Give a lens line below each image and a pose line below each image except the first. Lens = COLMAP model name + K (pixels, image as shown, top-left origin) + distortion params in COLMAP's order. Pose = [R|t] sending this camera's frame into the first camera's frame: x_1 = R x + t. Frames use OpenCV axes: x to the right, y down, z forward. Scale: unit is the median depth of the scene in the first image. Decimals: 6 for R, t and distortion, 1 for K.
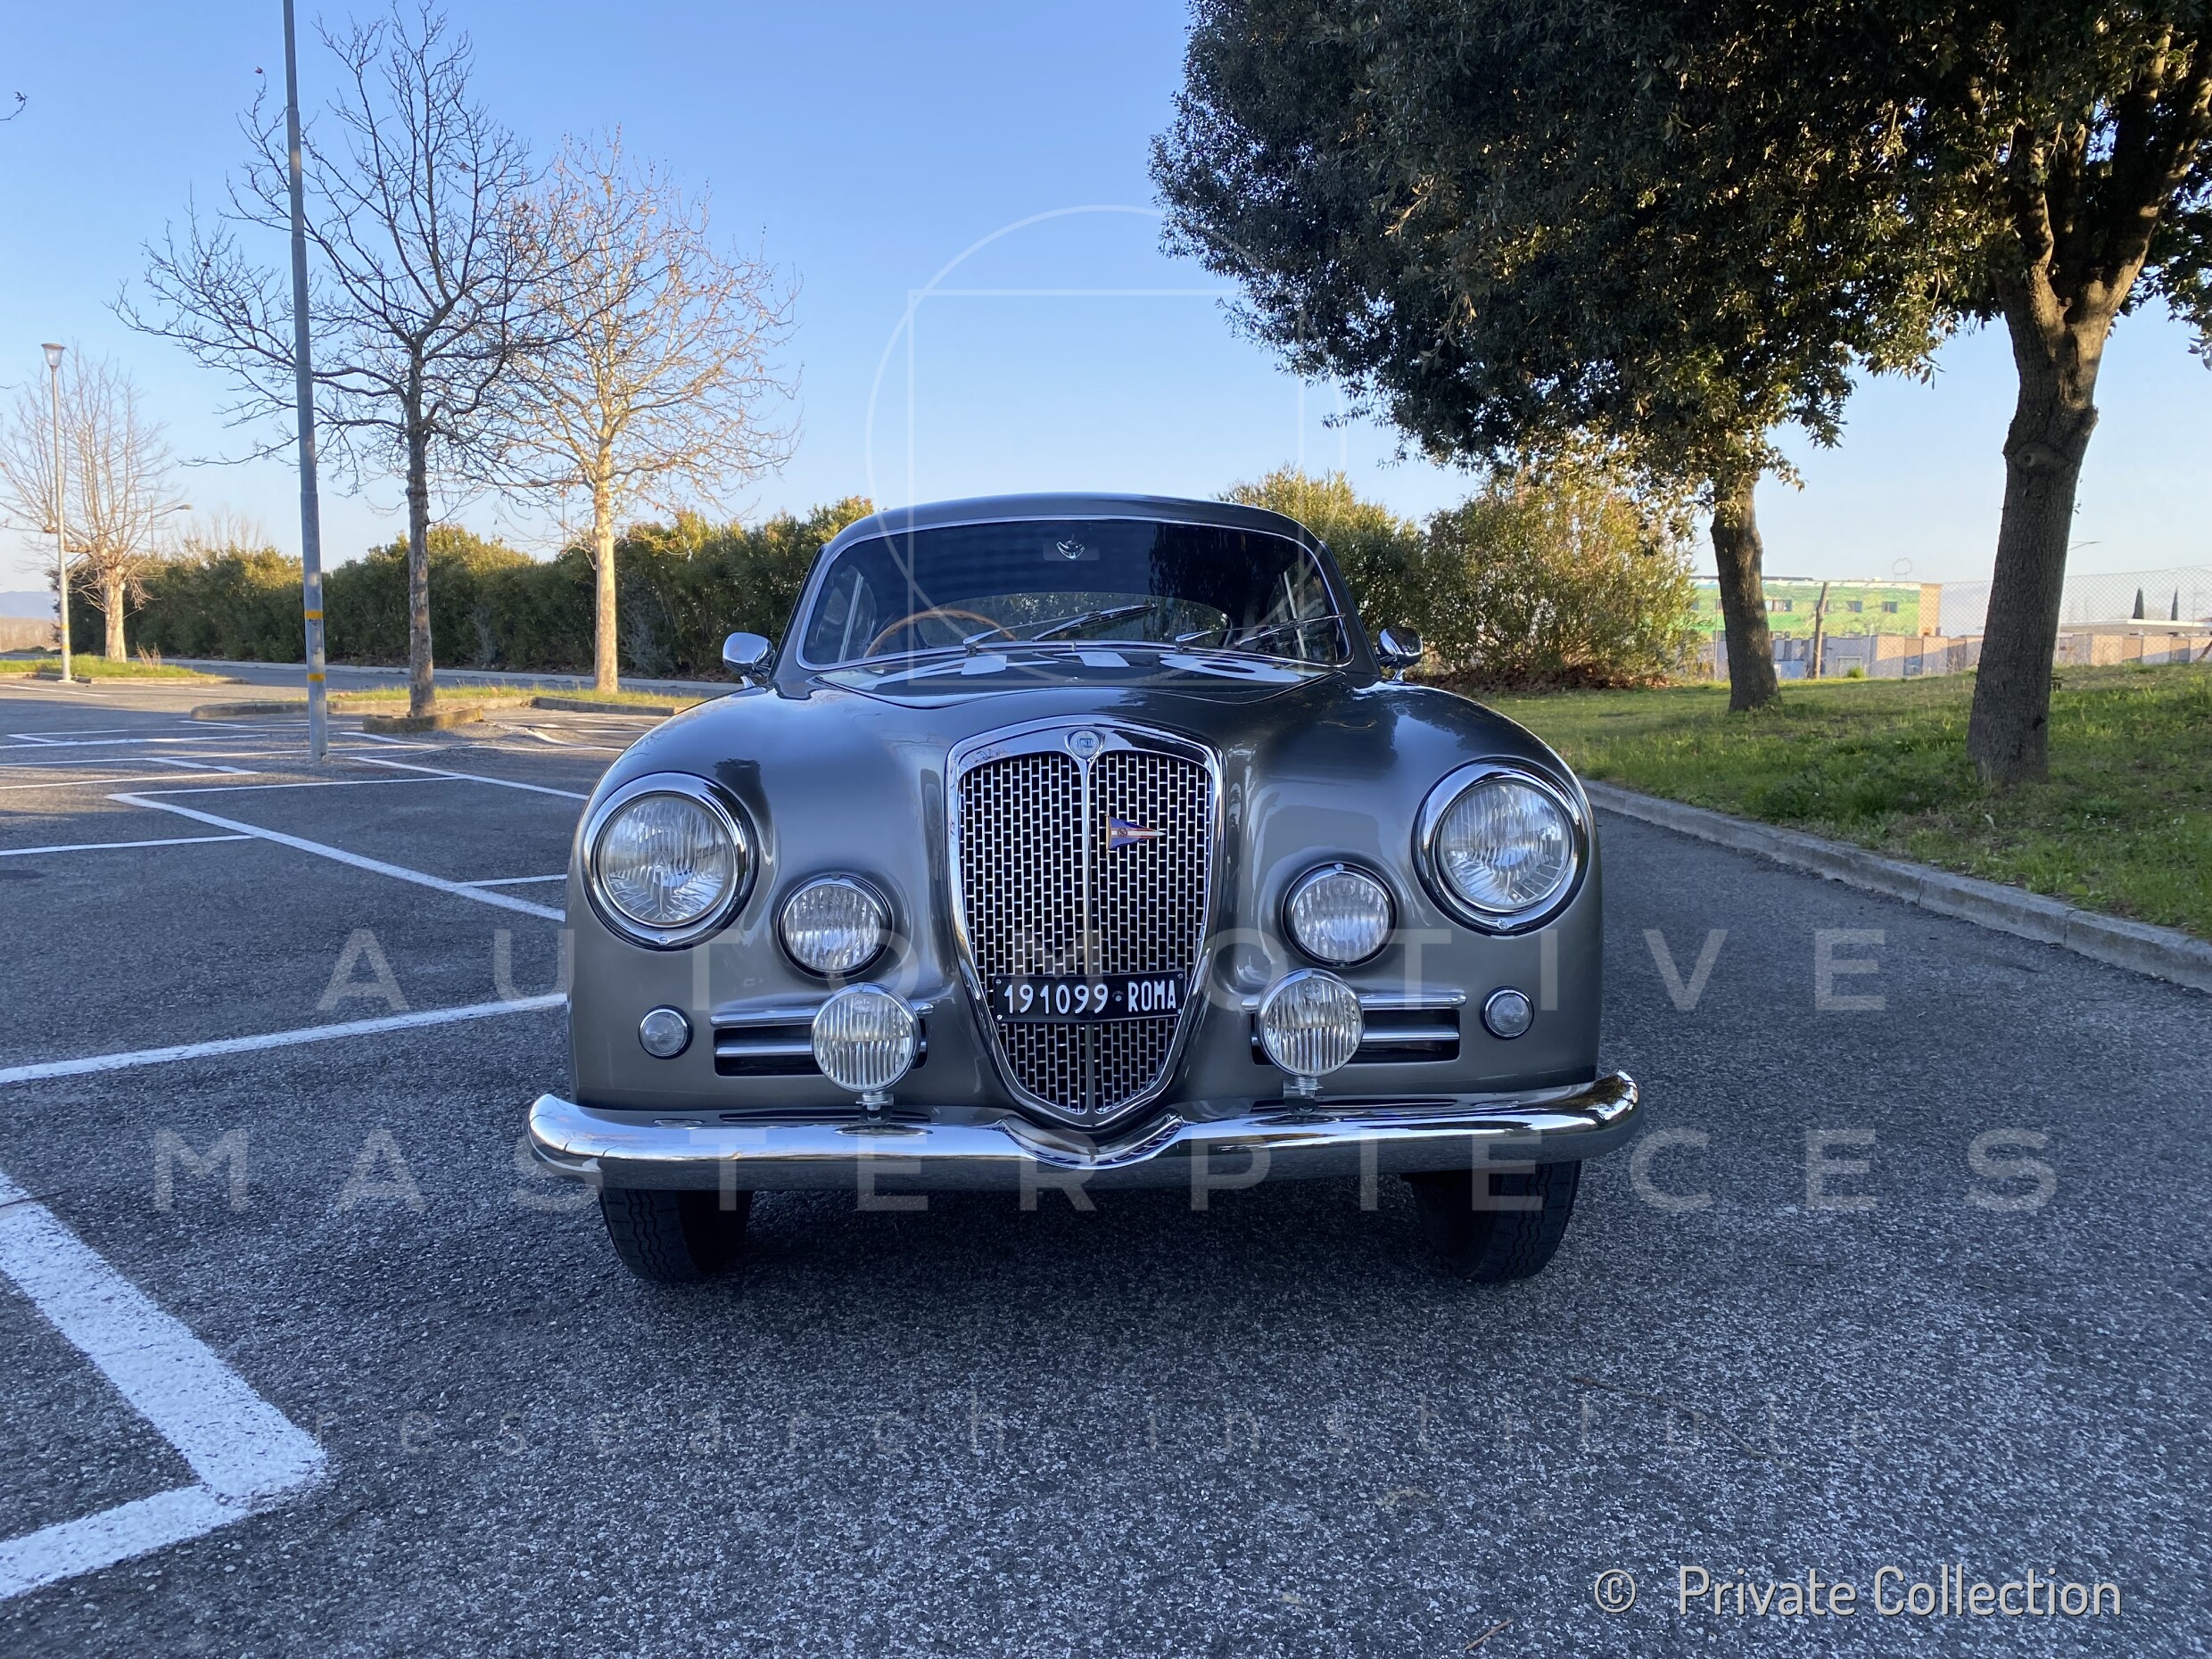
lens RADIAL K [[1690.7, 0, 1101.7], [0, 1690.7, 816.8], [0, 0, 1]] dist [0.023915, -0.018186]
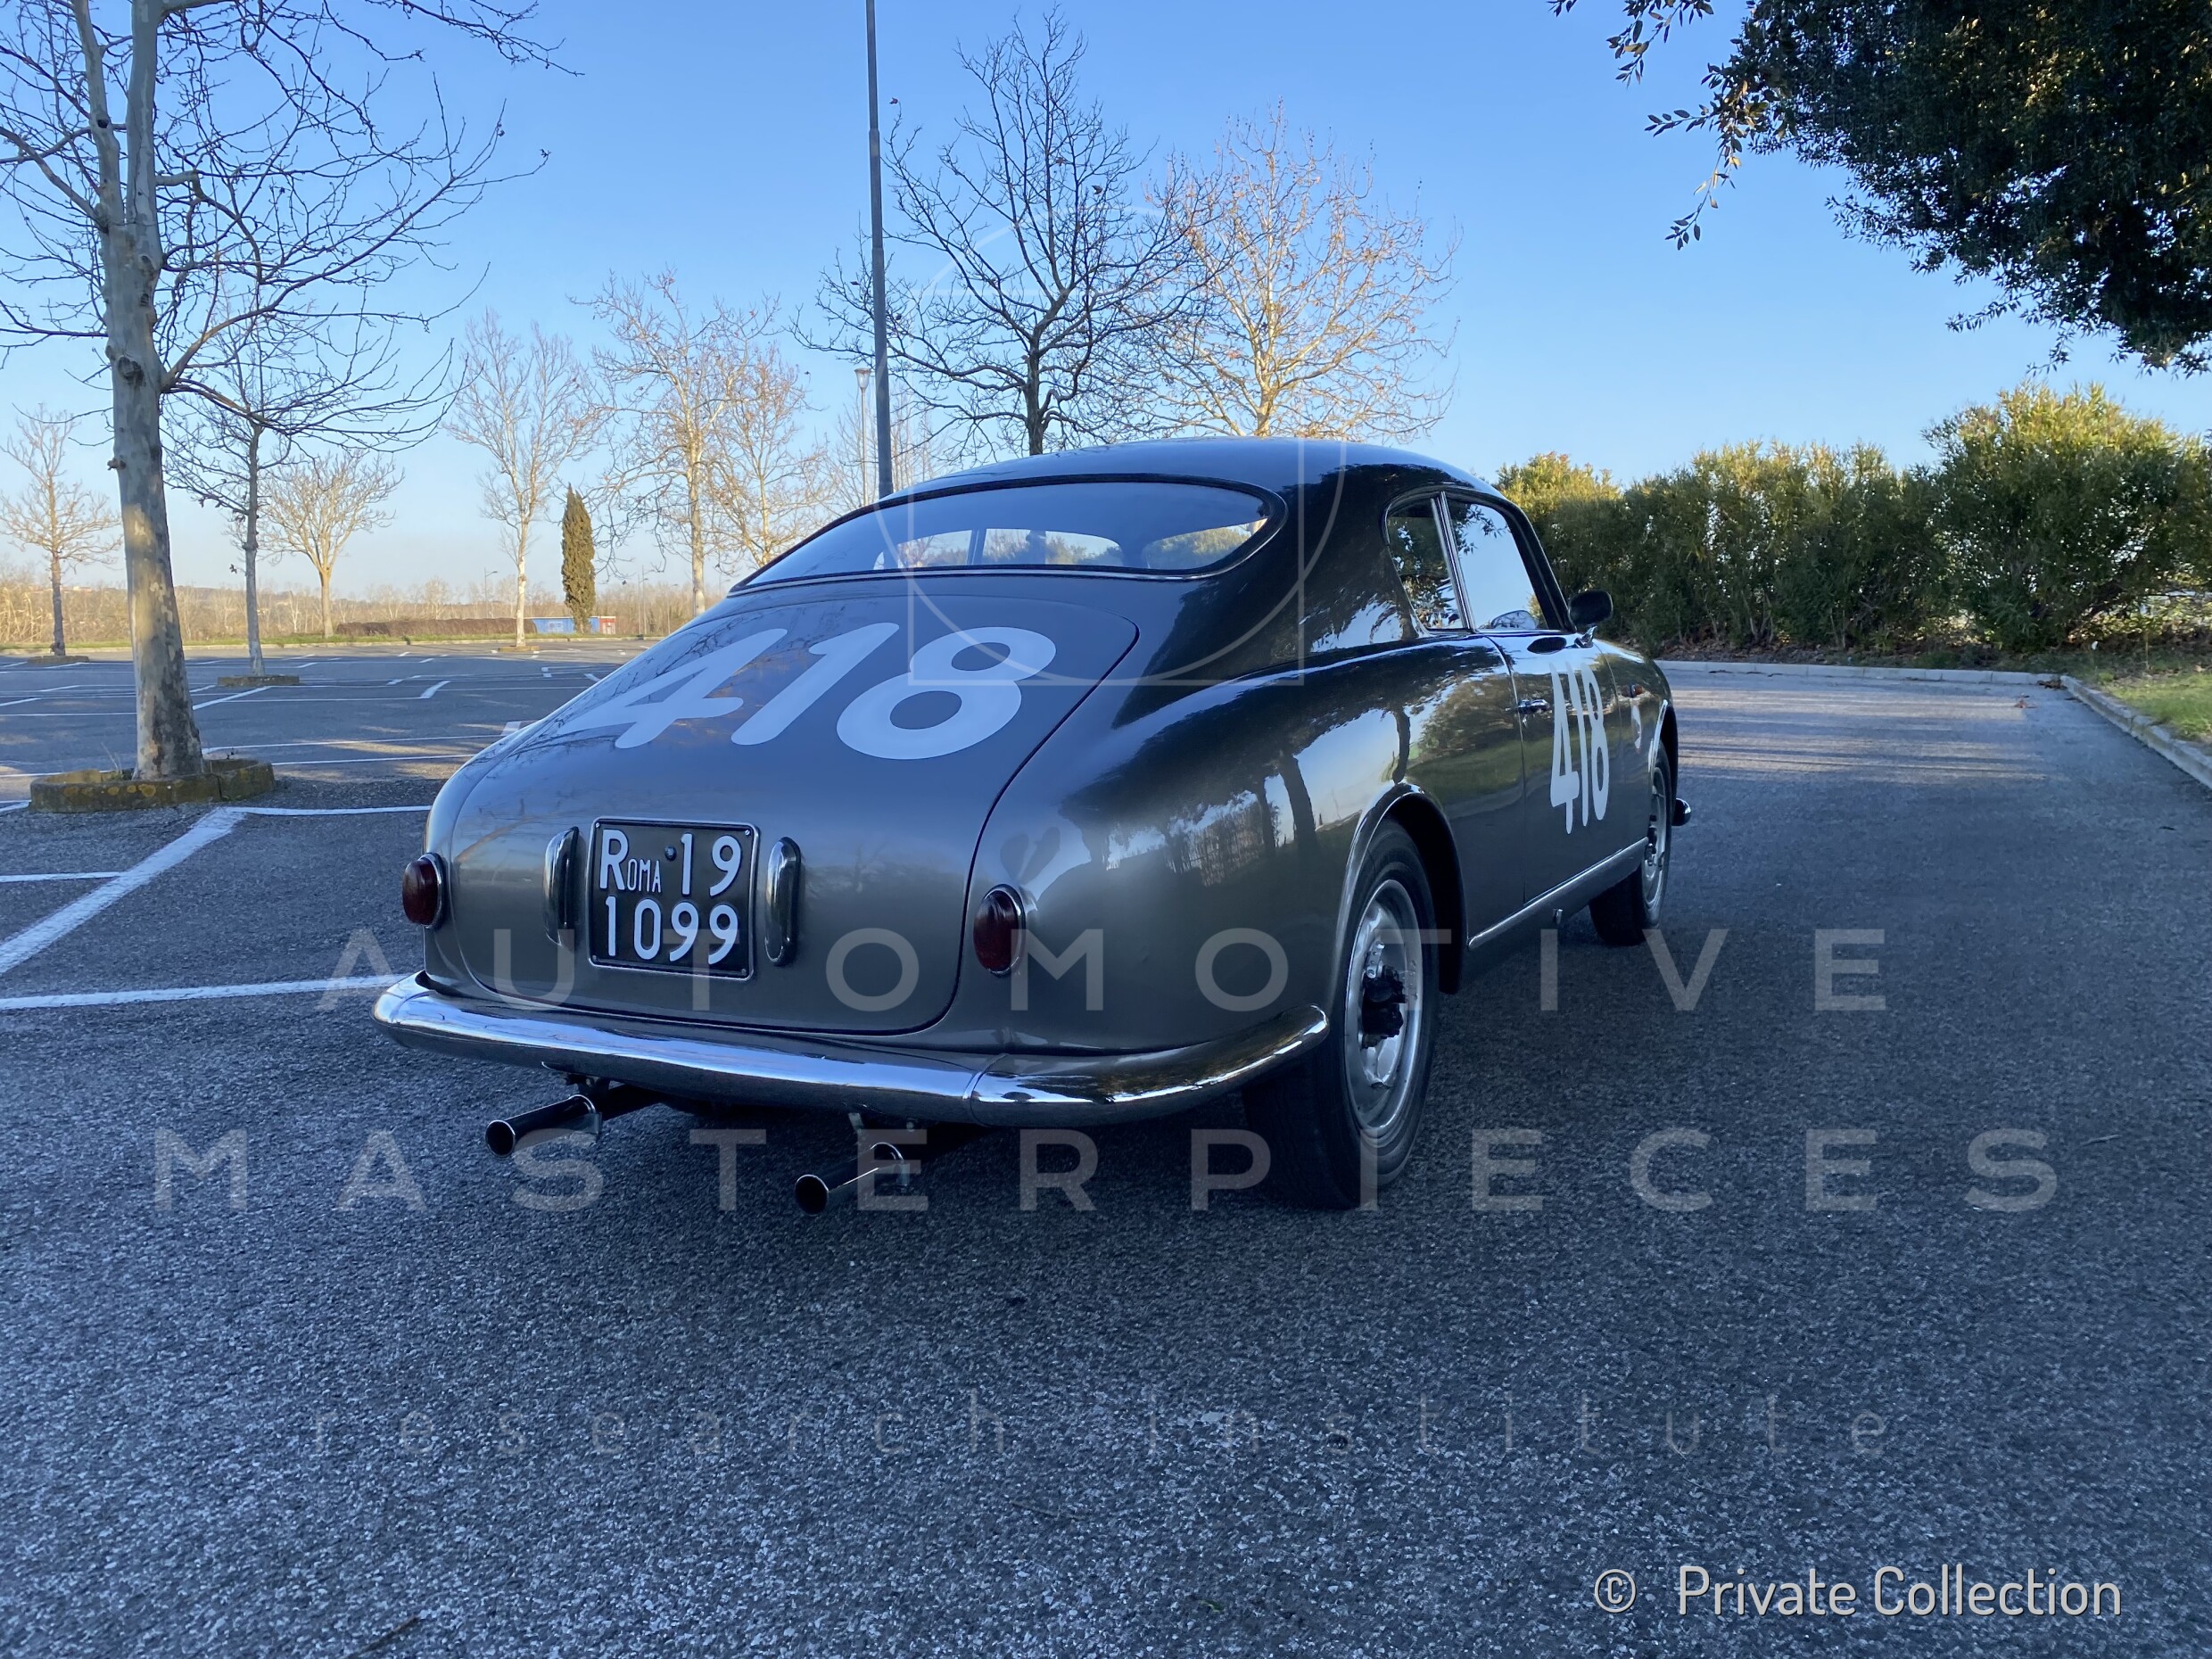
lens RADIAL K [[1690.7, 0, 1115.6], [0, 1690.7, 812.2], [0, 0, 1]] dist [0.023915, -0.018186]
pose [[0.896265, 0.029191, -0.442557, 0.250213], [-0.022485, 0.999539, 0.020393, -0.007790], [0.442948, -0.008327, 0.896509, 0.145032]]
